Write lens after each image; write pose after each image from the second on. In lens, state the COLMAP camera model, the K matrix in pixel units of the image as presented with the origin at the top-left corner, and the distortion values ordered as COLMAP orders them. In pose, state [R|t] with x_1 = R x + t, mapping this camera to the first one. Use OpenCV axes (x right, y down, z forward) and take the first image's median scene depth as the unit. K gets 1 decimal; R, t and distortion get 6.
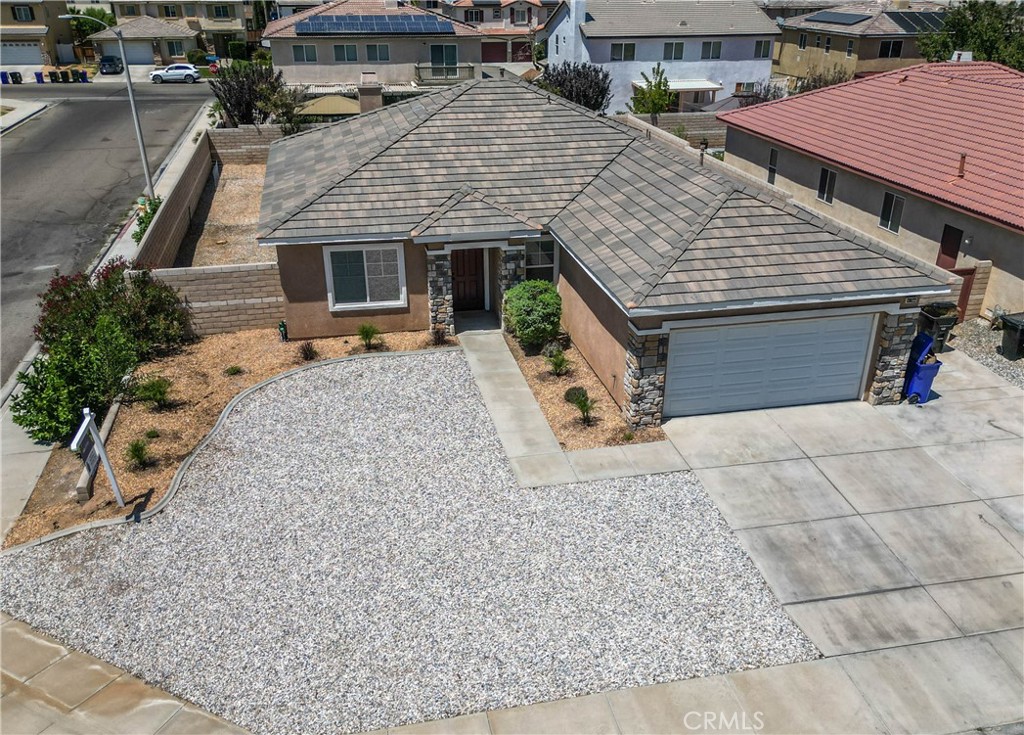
lens RADIAL K [[897.7, 0, 525.7], [0, 897.7, 458.1], [0, 0, 1]] dist [0.073152, -0.079947]
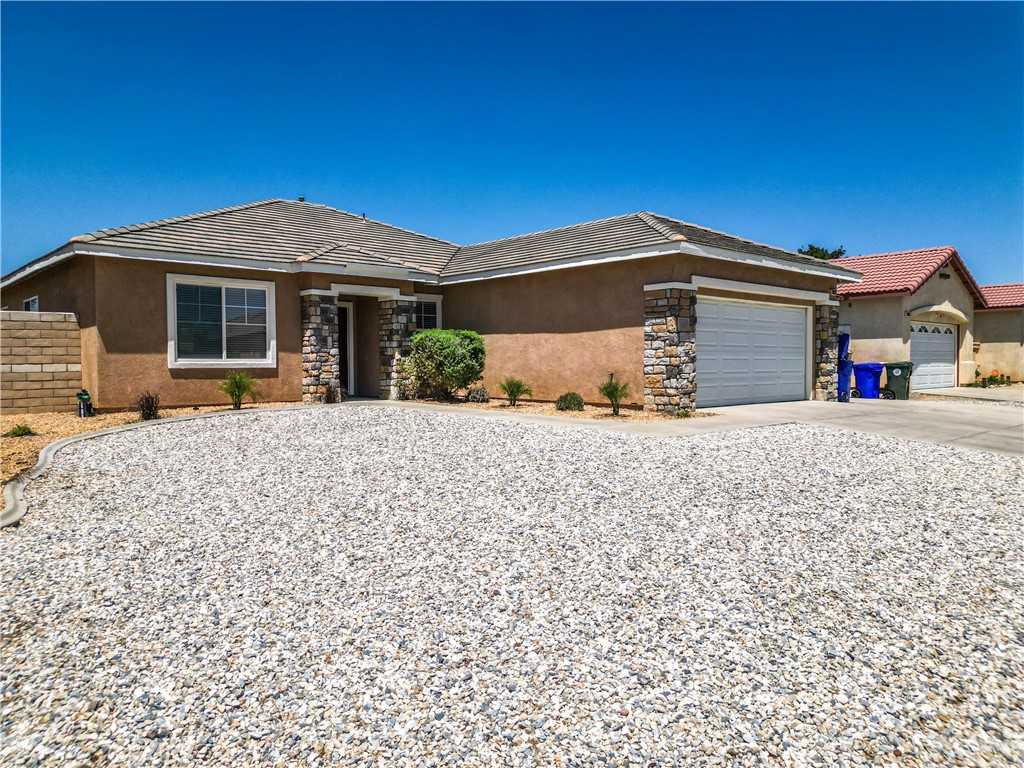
lens RADIAL K [[721.8, 0, 512.0], [0, 721.8, 384.0], [0, 0, 1]] dist [0.055155, -0.053861]
pose [[0.866298, -0.020760, 0.499095, -0.302329], [0.244456, 0.888939, -0.387336, 0.146587], [-0.435624, 0.457555, 0.775161, 0.512653]]
